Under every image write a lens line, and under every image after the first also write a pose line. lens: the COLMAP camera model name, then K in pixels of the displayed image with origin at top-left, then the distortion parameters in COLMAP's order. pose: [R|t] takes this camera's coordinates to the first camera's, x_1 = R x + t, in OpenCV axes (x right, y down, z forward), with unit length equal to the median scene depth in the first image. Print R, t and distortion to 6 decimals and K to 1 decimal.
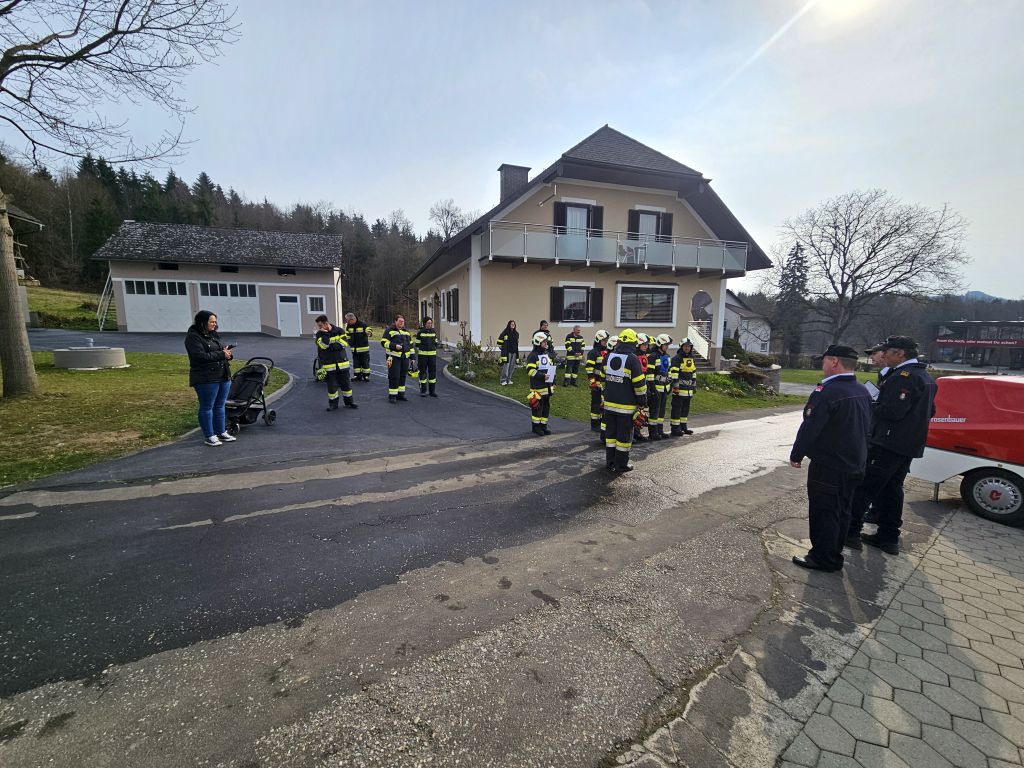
lens RADIAL K [[421.5, 0, 510.7], [0, 421.5, 380.3], [0, 0, 1]] dist [-0.004751, 0.000694]
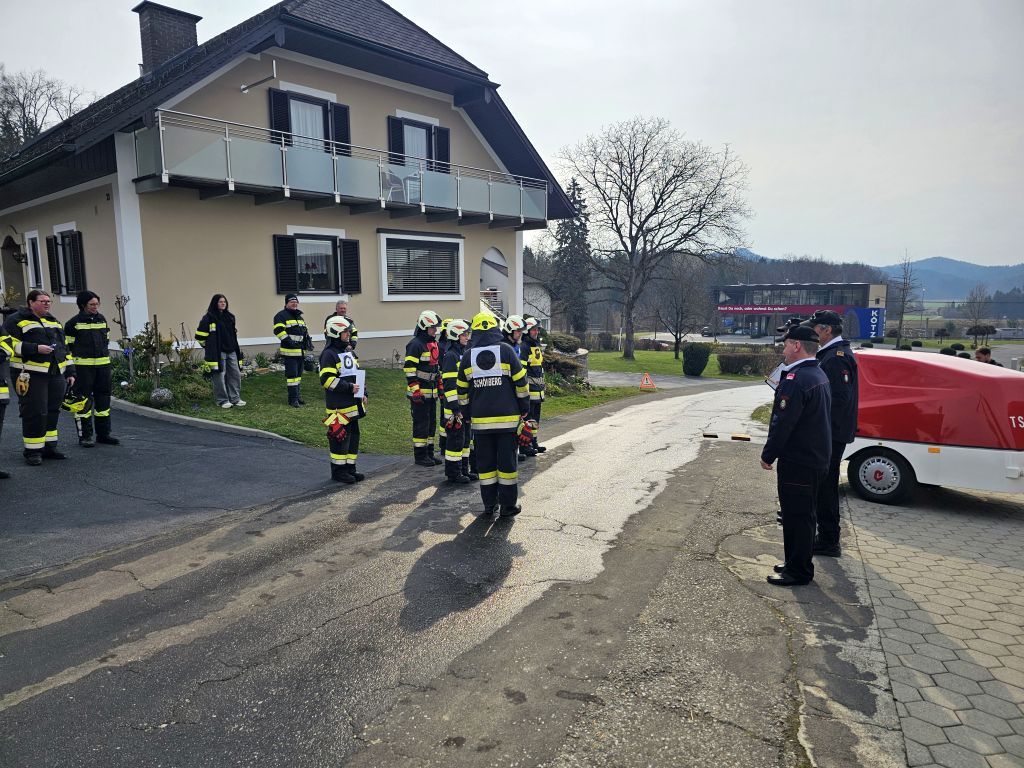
lens RADIAL K [[682.8, 0, 504.5], [0, 682.8, 390.0], [0, 0, 1]] dist [0.074216, -0.068117]
pose [[0.876661, -0.079289, 0.474530, -0.093881], [0.075390, 0.996781, 0.027274, -0.007764], [-0.475165, 0.011865, 0.879817, 0.003108]]
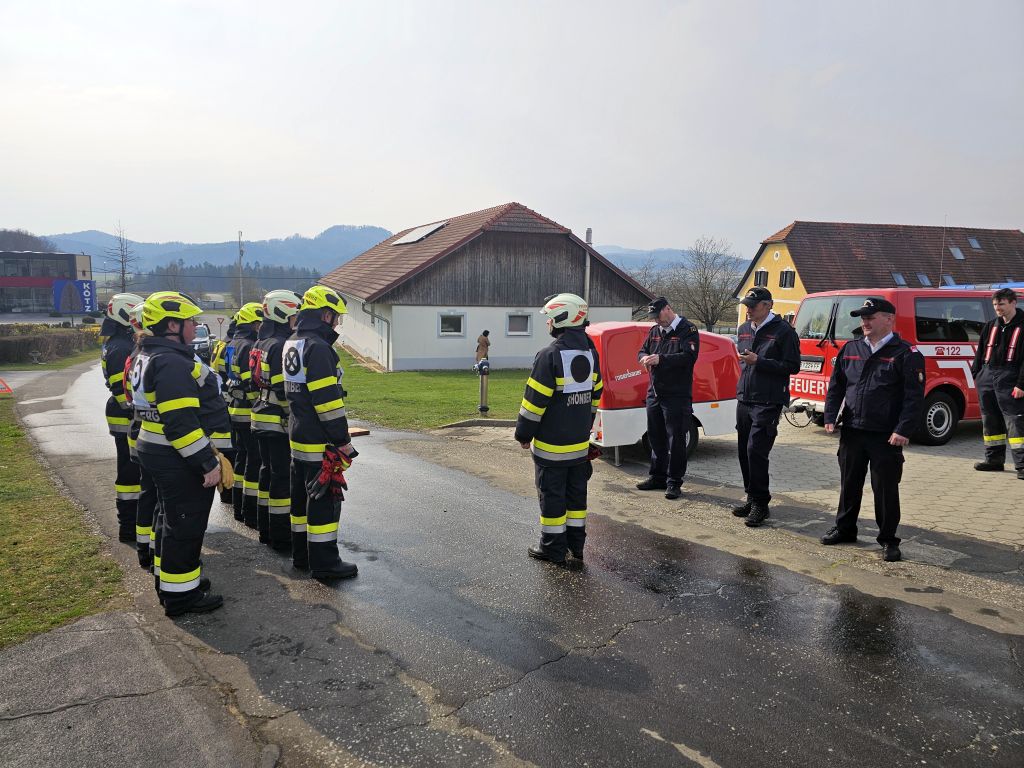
lens RADIAL K [[682.8, 0, 500.0], [0, 682.8, 375.9], [0, 0, 1]] dist [0.074216, -0.068117]
pose [[-0.008092, -0.155146, 0.987858, -0.136496], [0.109306, 0.981834, 0.155095, -0.051846], [-0.993975, 0.109234, 0.009013, 0.400283]]
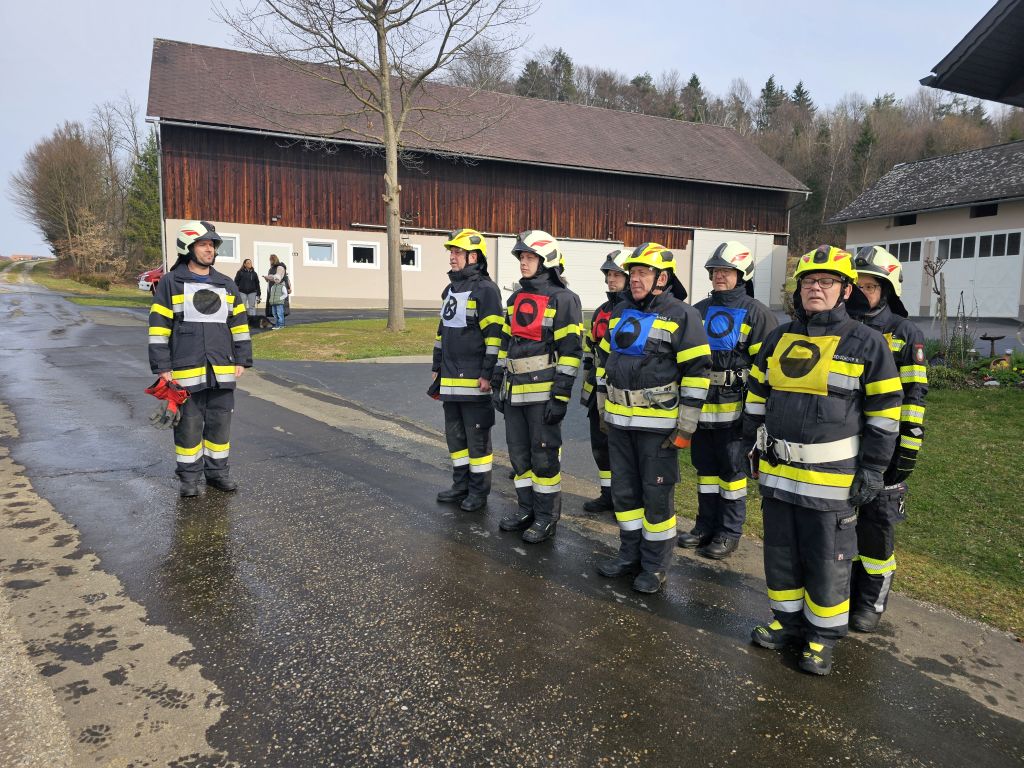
lens RADIAL K [[682.8, 0, 510.0], [0, 682.8, 379.7], [0, 0, 1]] dist [0.074216, -0.068117]
pose [[0.085246, 0.093773, -0.991937, 0.442689], [-0.148399, 0.985652, 0.080425, -0.015523], [0.985247, 0.140347, 0.097939, 0.456919]]
